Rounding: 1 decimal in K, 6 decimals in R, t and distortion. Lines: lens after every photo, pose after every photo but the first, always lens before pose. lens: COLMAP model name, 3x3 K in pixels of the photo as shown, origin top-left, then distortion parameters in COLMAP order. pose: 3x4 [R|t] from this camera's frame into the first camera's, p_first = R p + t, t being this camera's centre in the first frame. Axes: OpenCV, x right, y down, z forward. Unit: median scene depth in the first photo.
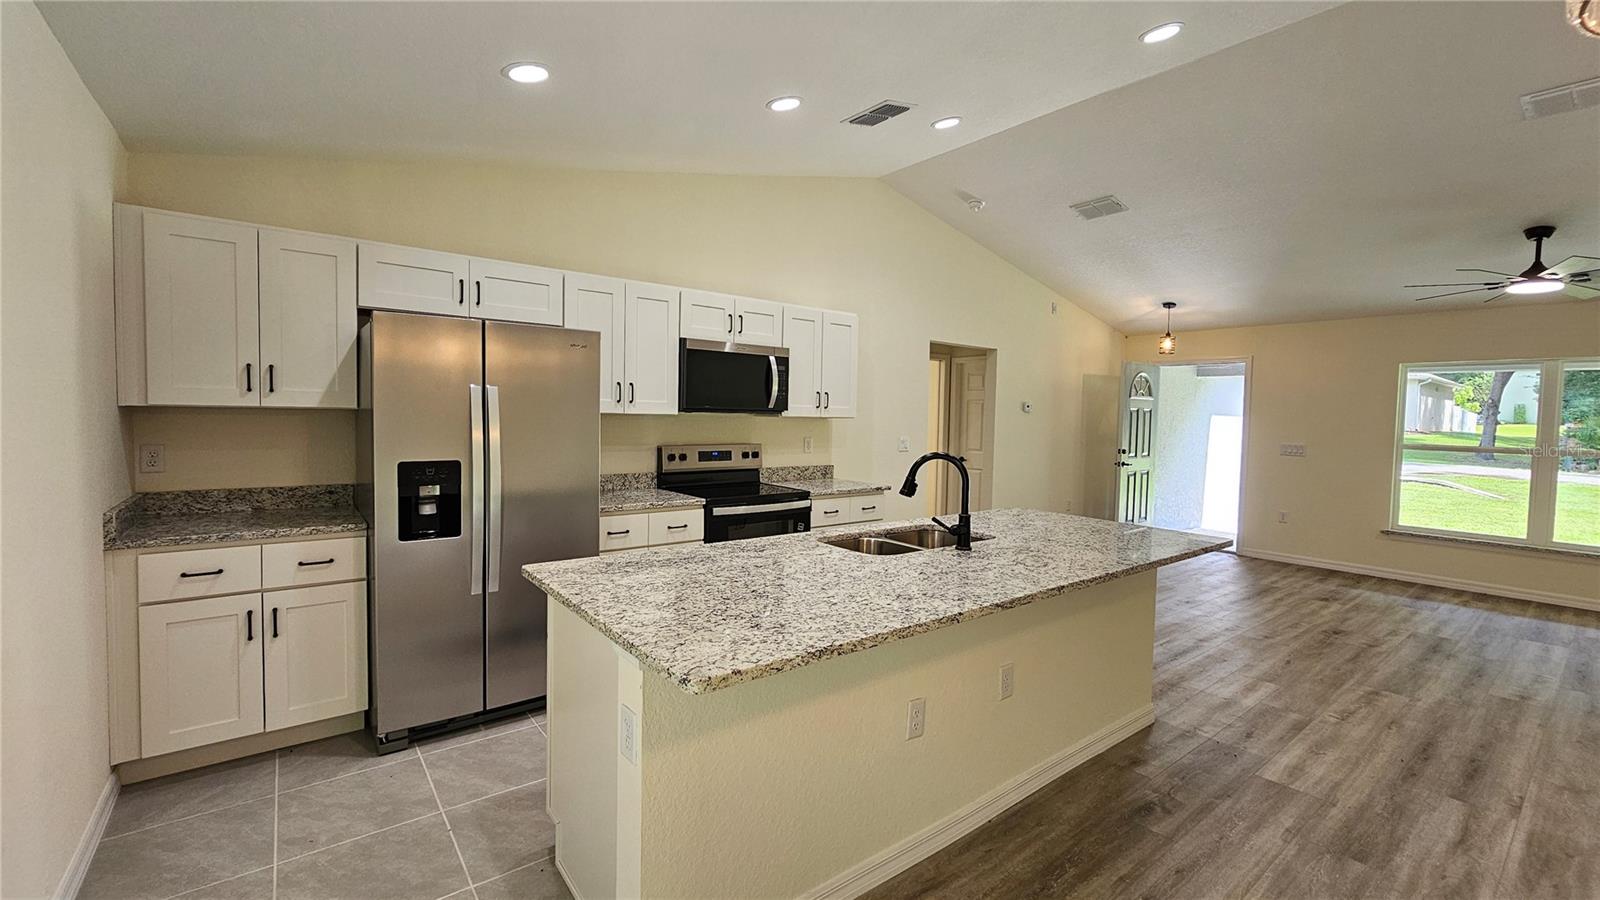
lens RADIAL K [[658.9, 0, 795.5], [0, 658.9, 448.5], [0, 0, 1]] dist [-0.005434, 0.002172]
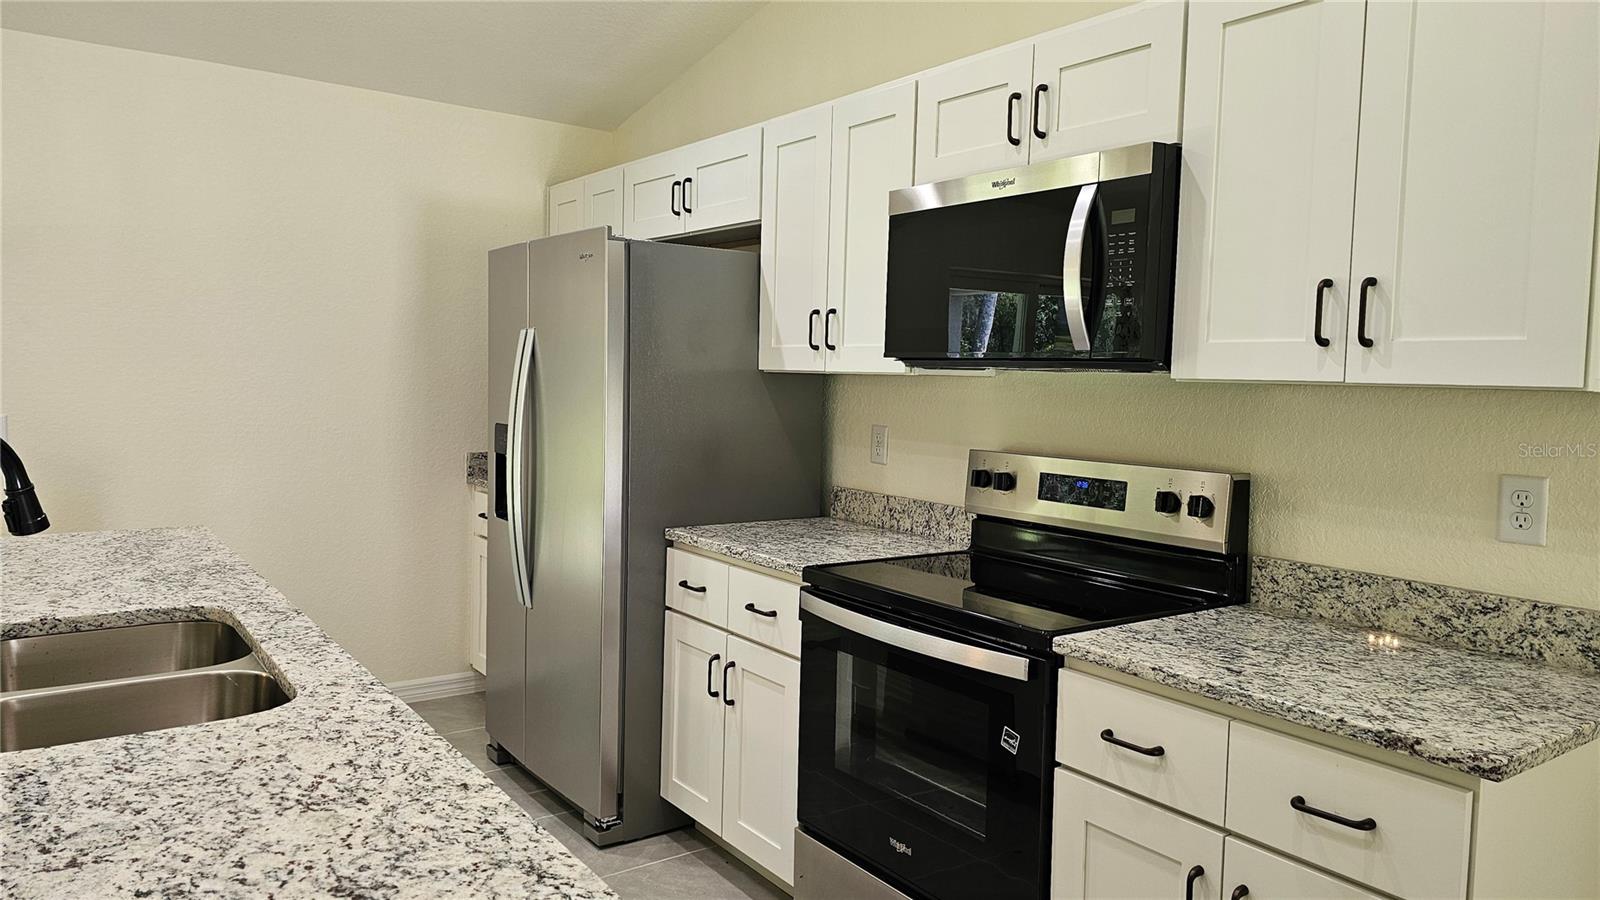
lens RADIAL K [[1070.7, 0, 791.8], [0, 1070.7, 434.0], [0, 0, 1]] dist [0.064974, -0.062435]
pose [[-0.038209, 0.034584, -0.998671, 0.585033], [-0.080897, 0.996013, 0.037587, -0.035905], [0.995990, 0.082226, -0.035259, 1.064361]]
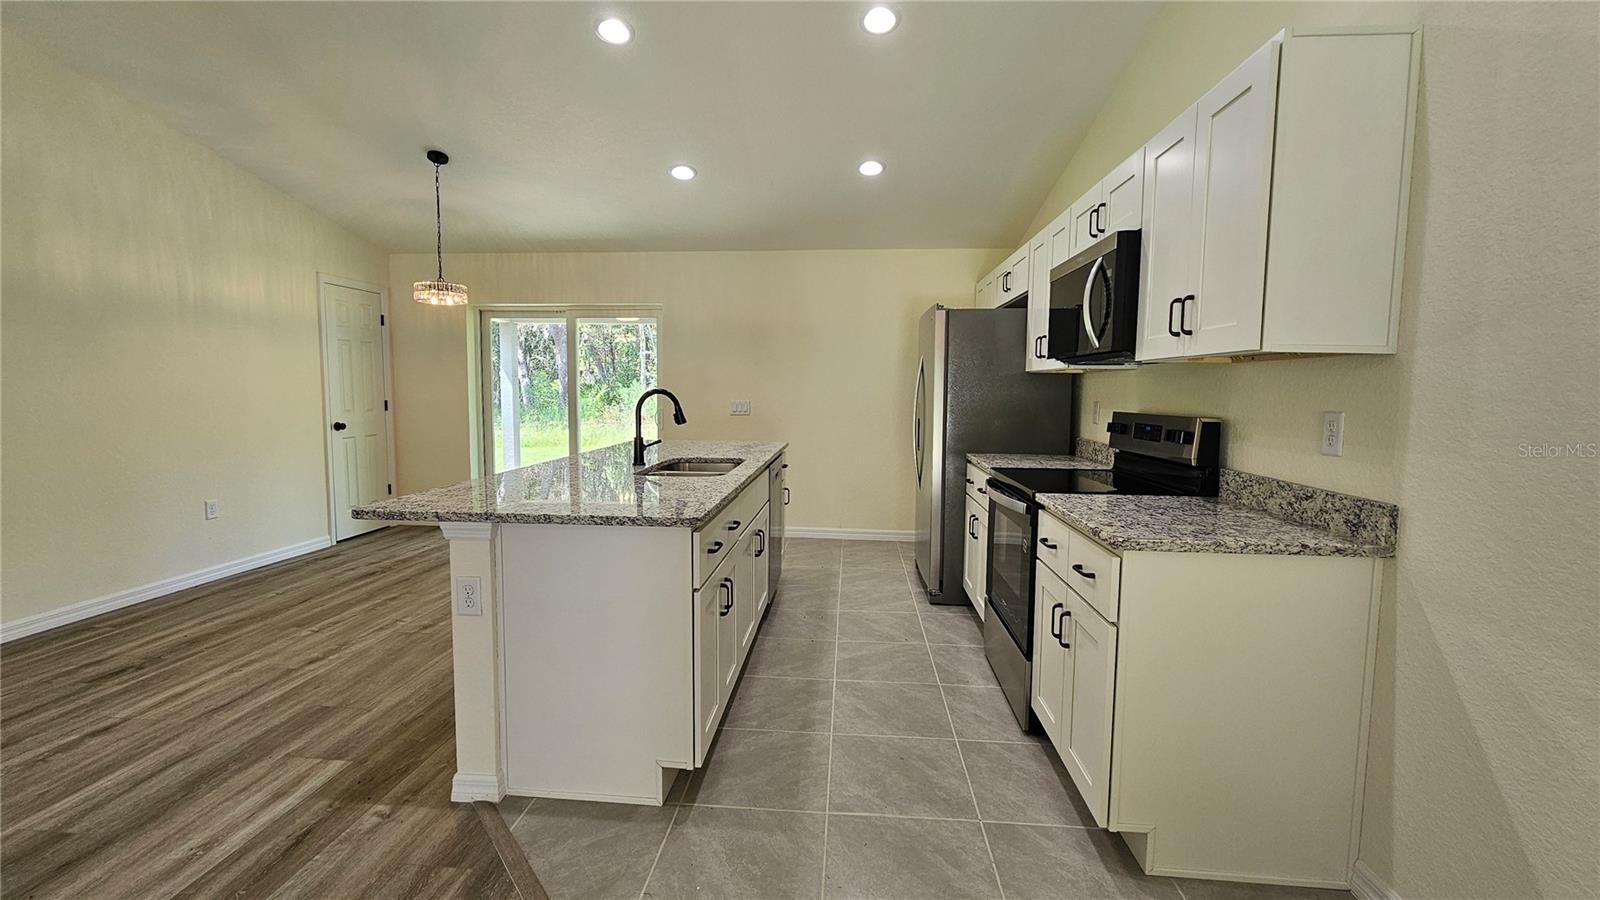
lens RADIAL K [[658.9, 0, 792.6], [0, 658.9, 439.2], [0, 0, 1]] dist [-0.005434, 0.002172]
pose [[-0.684869, 0.030034, -0.728047, 0.686667], [-0.061309, 0.993232, 0.098647, -0.027567], [0.726083, 0.112197, -0.678392, 1.455936]]
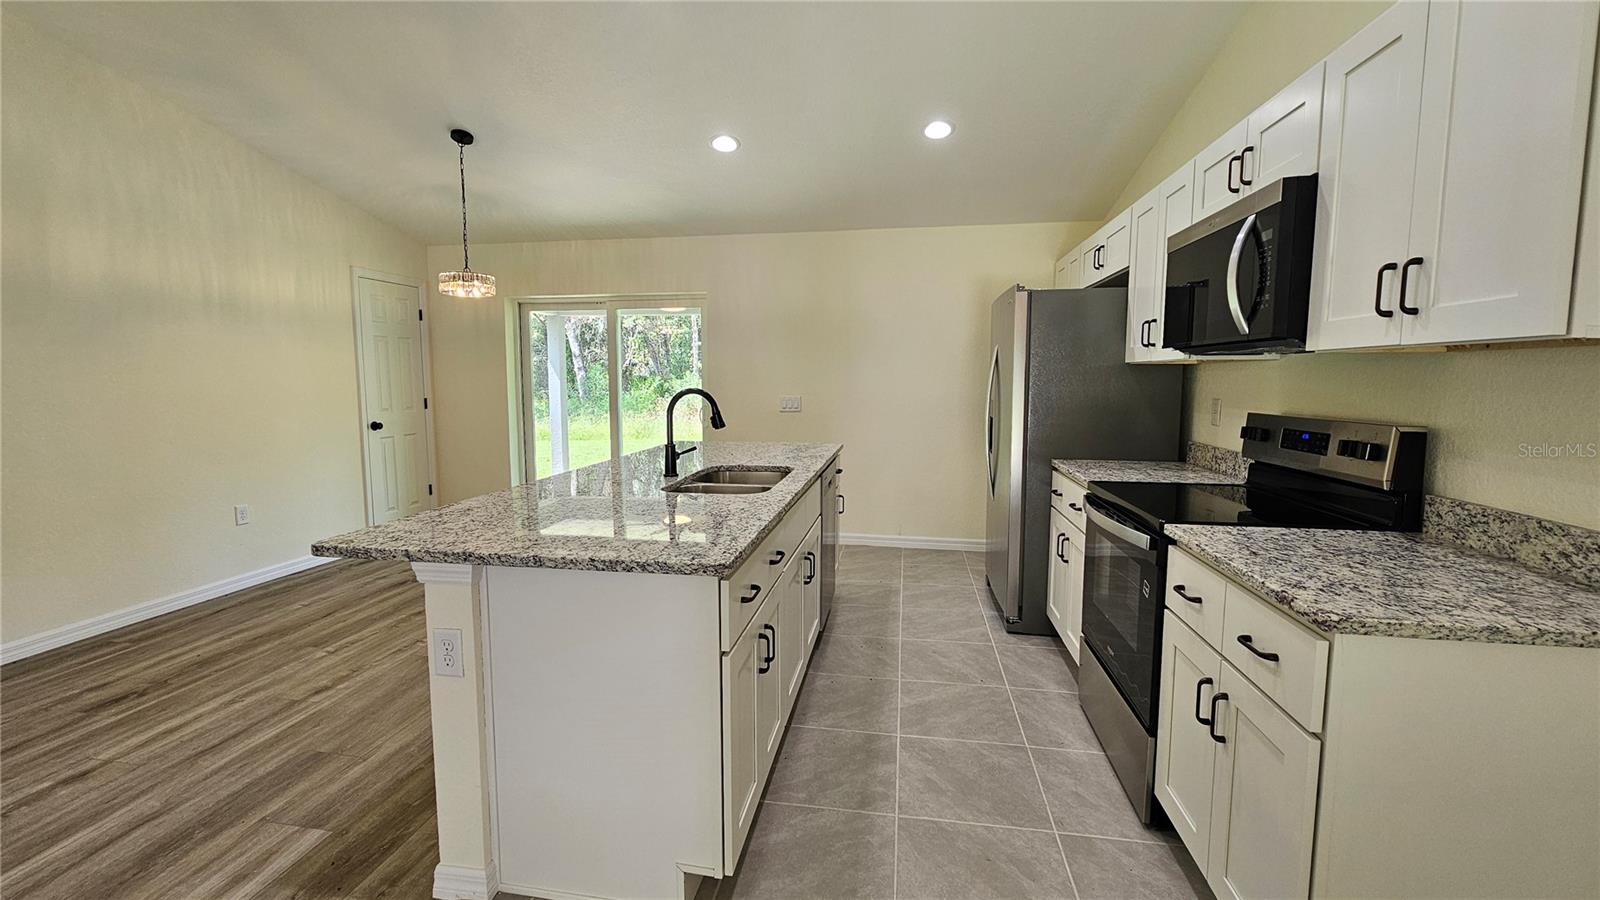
lens RADIAL K [[658.9, 0, 792.3], [0, 658.9, 438.9], [0, 0, 1]] dist [-0.005434, 0.002172]
pose [[-0.742622, 0.042109, -0.668385, 0.591297], [-0.050484, 0.991662, 0.118567, -0.034976], [0.667805, 0.121793, -0.734305, 1.363777]]
